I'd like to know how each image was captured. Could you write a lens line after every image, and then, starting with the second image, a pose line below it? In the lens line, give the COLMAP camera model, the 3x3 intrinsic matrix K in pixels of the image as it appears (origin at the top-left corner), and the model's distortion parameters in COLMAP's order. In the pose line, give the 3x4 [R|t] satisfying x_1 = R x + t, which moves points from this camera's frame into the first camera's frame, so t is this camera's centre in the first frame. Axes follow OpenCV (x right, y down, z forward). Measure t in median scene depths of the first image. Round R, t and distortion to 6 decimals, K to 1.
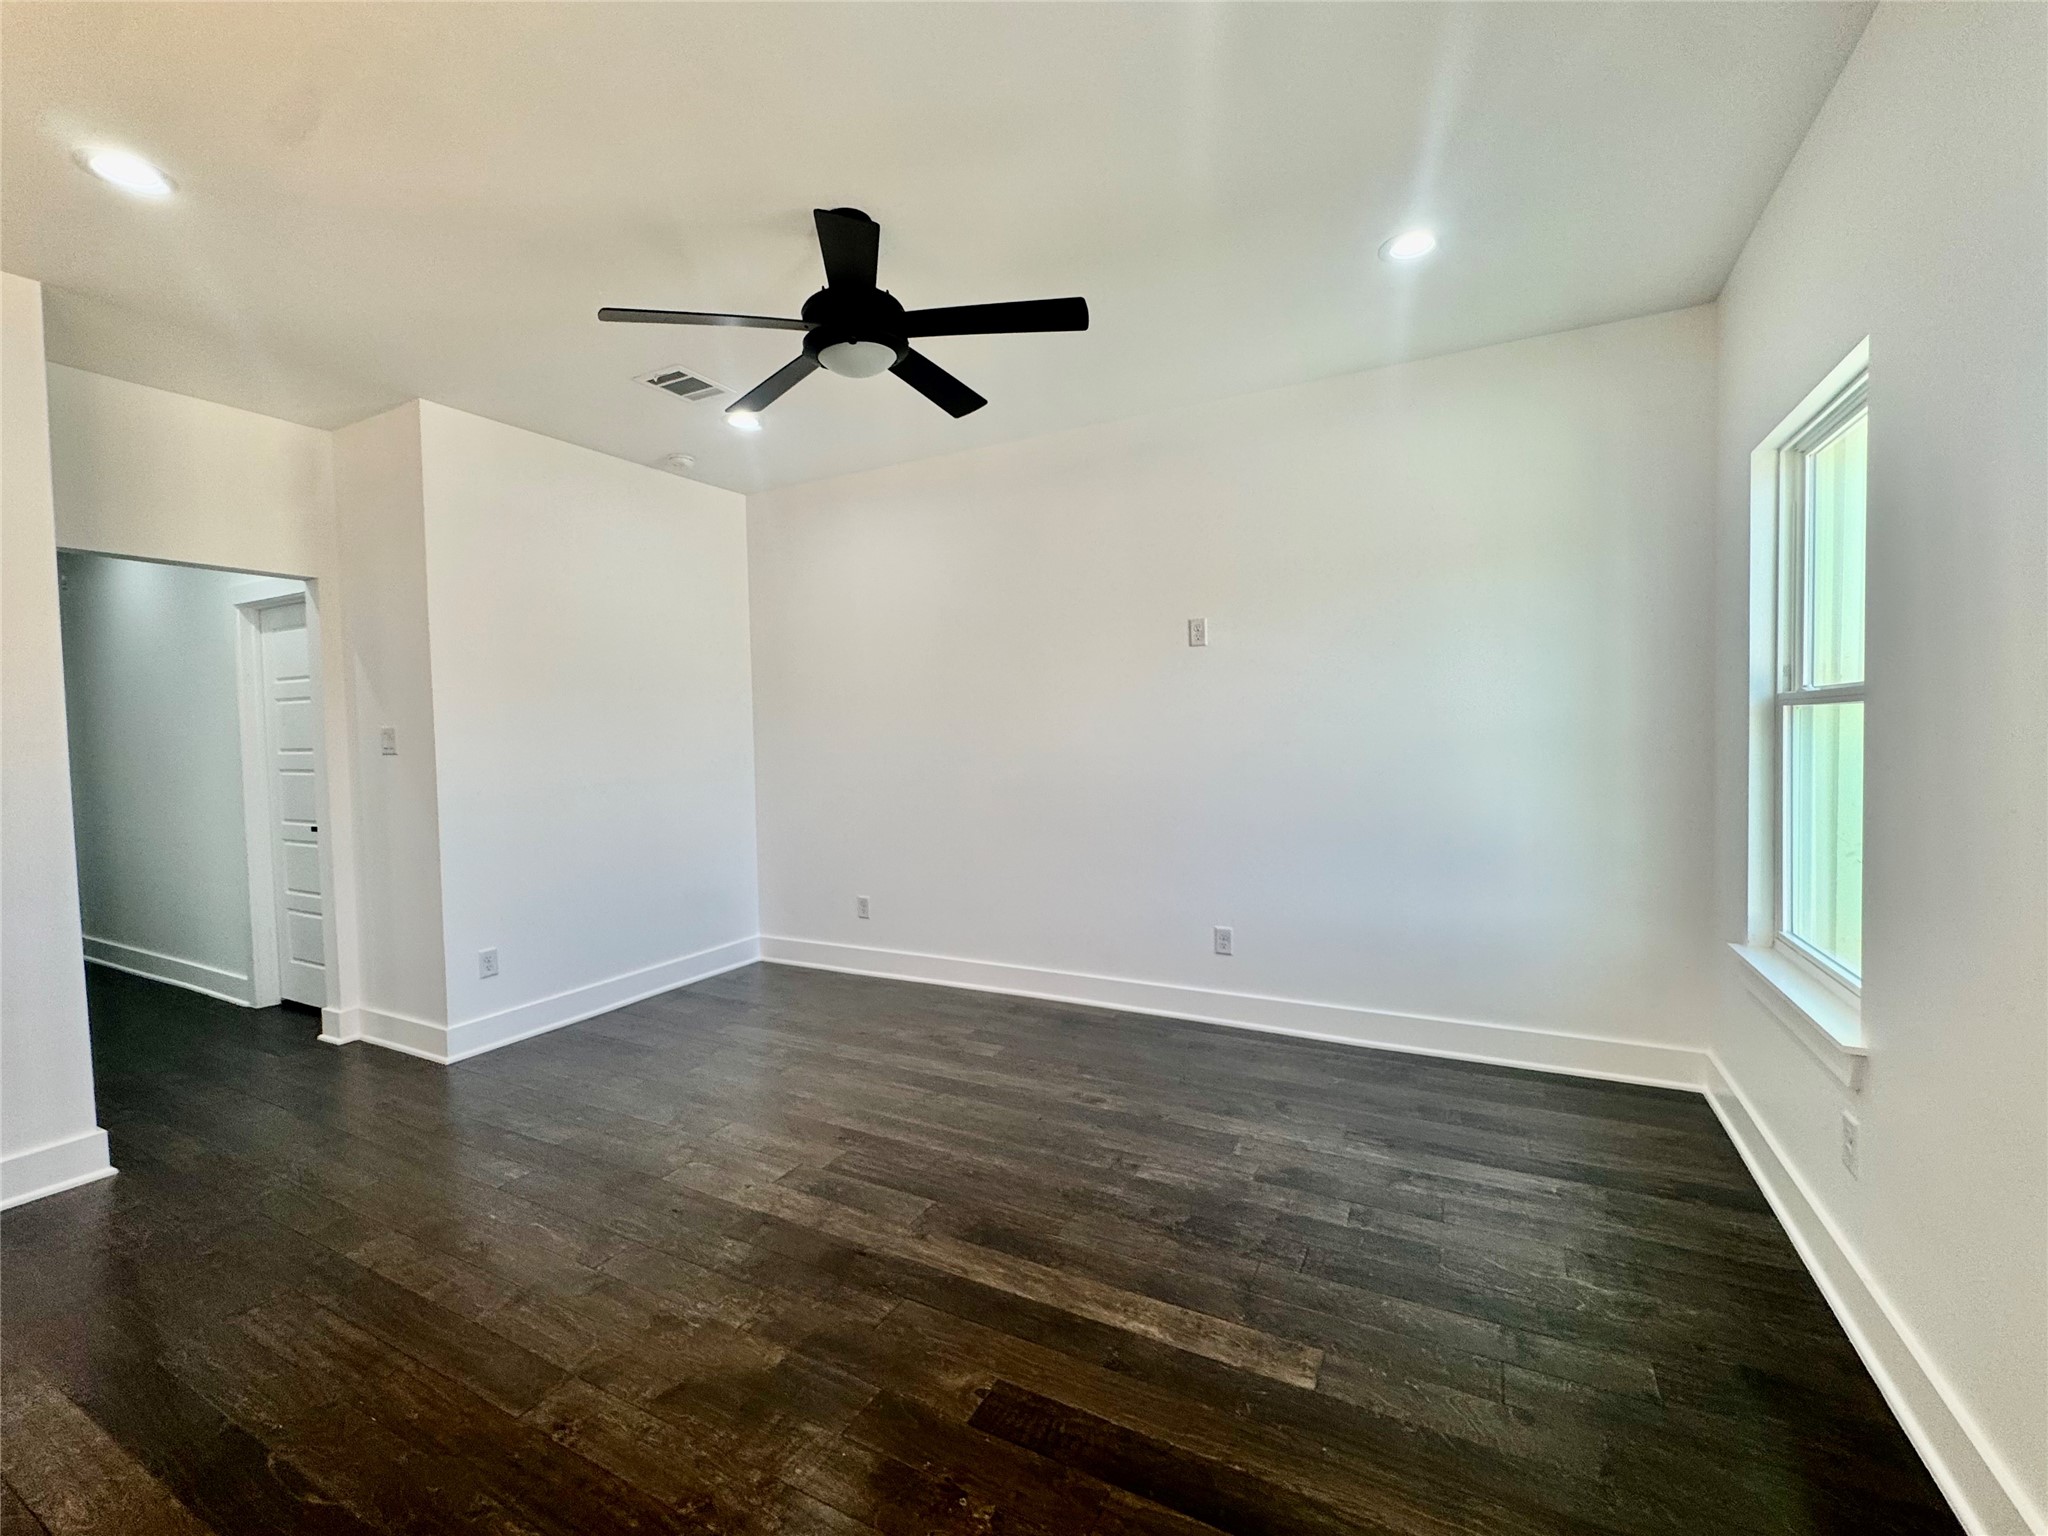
lens RADIAL K [[848.8, 0, 1029.1], [0, 848.8, 797.6], [0, 0, 1]] dist [0.002756, 0.000239]
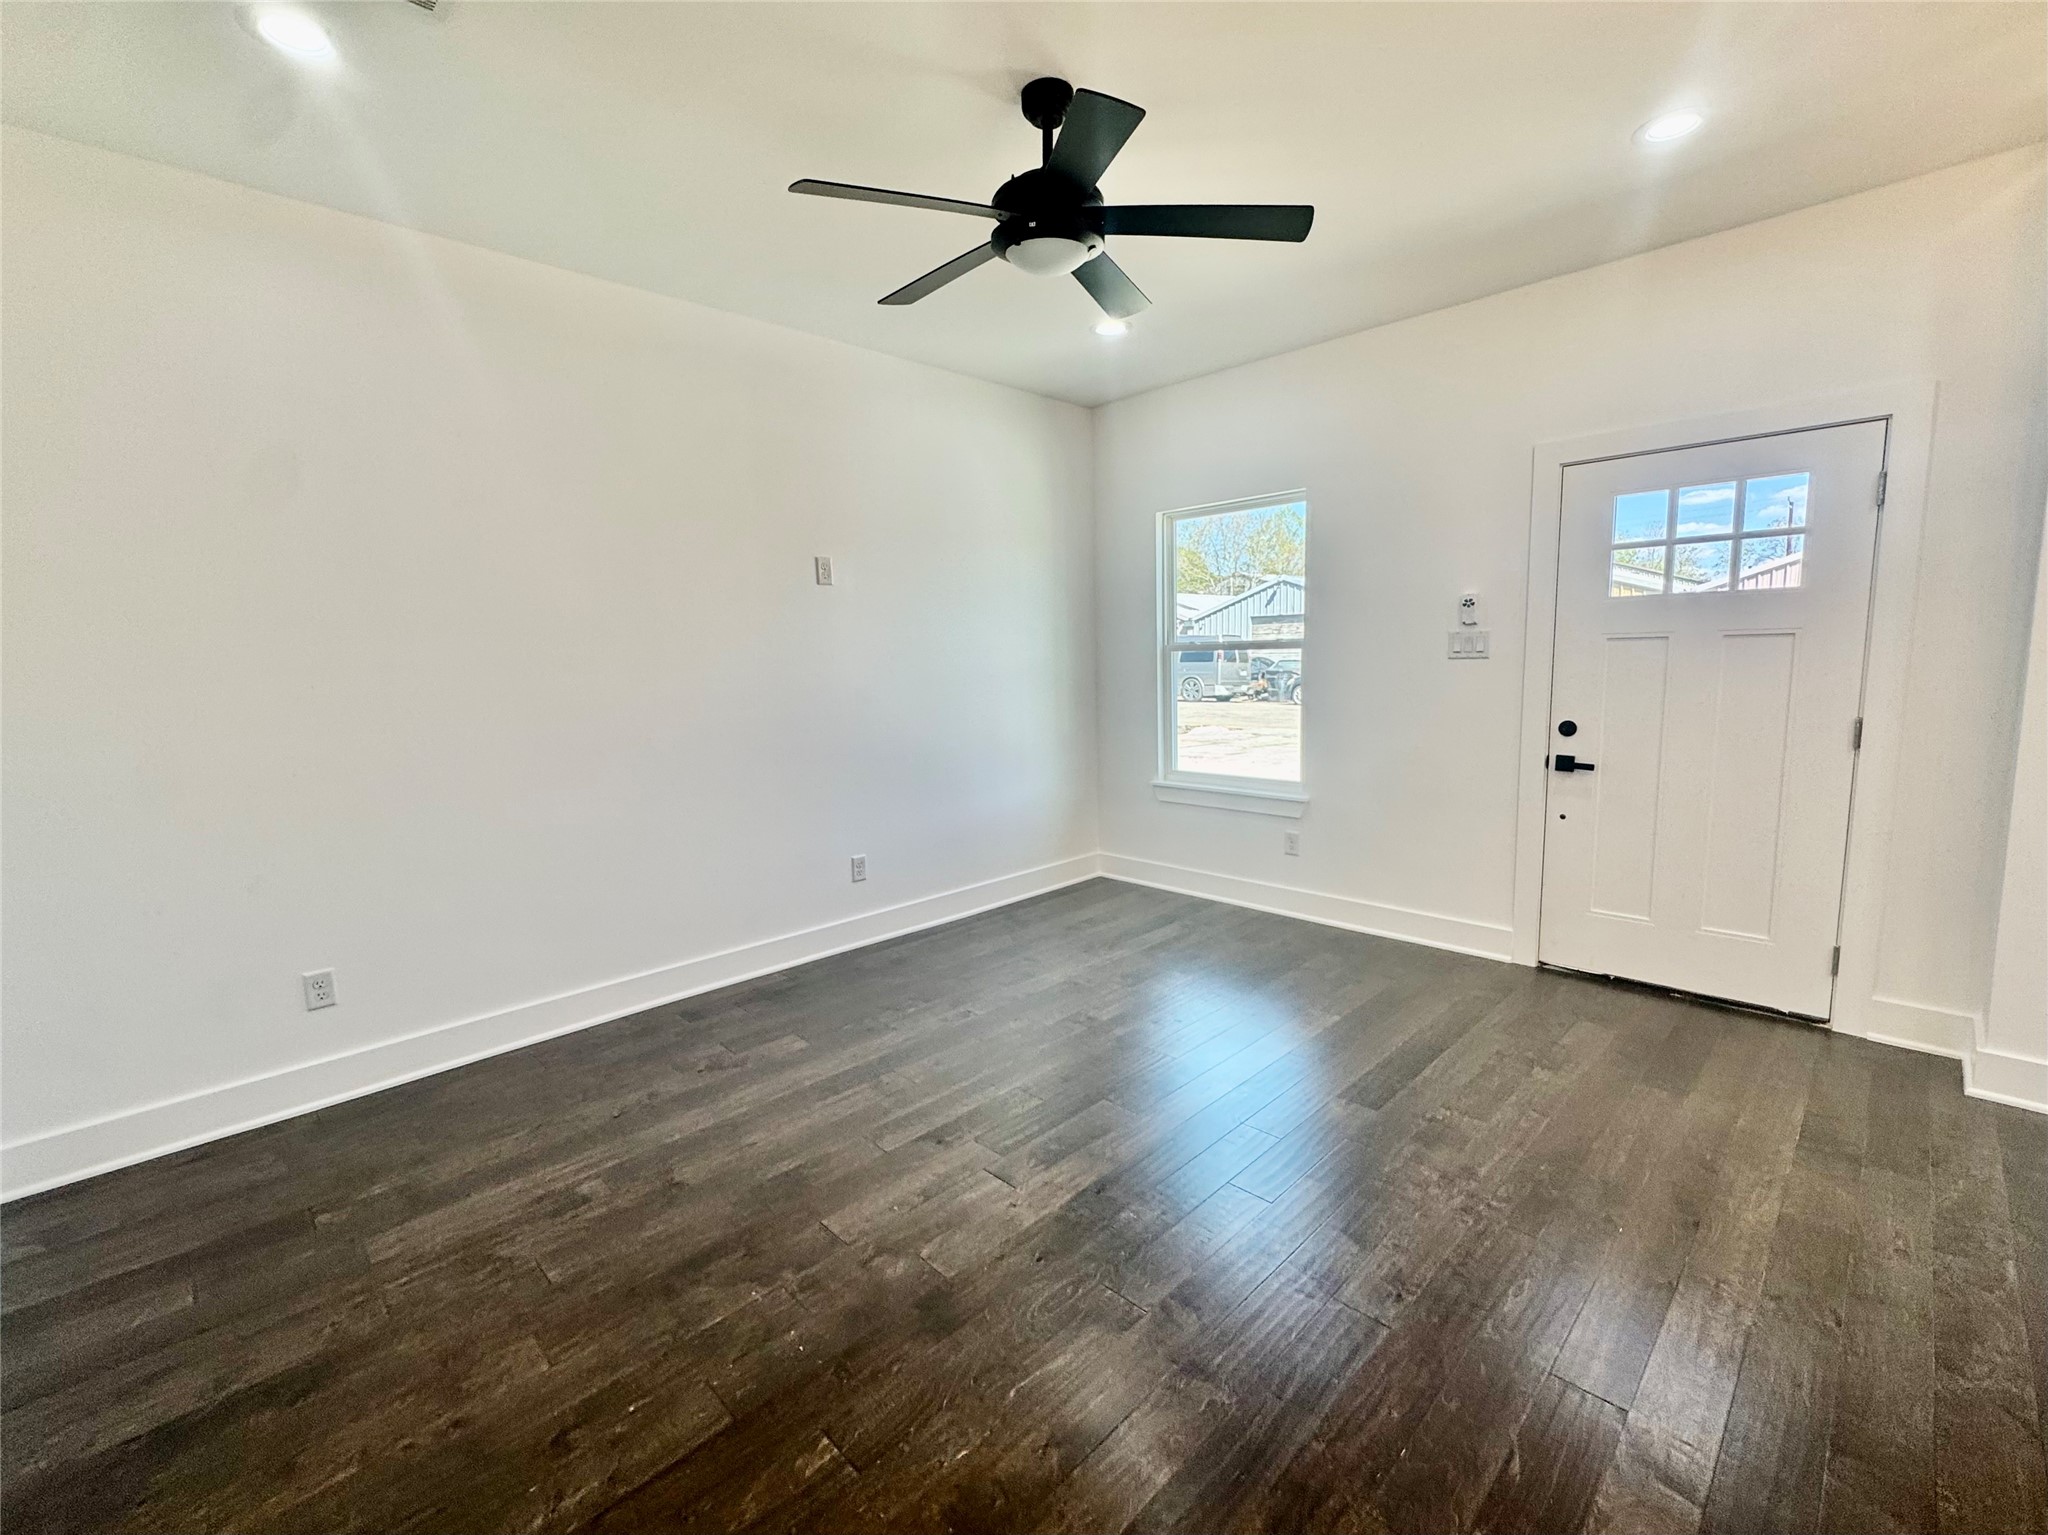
lens RADIAL K [[854.6, 0, 1032.8], [0, 854.6, 771.4], [0, 0, 1]] dist [-0.002379, -0.000442]
pose [[0.312292, -0.113183, 0.943220, -0.870548], [0.088325, 0.992036, 0.089797, -0.033939], [-0.945871, 0.055267, 0.319802, 0.559194]]
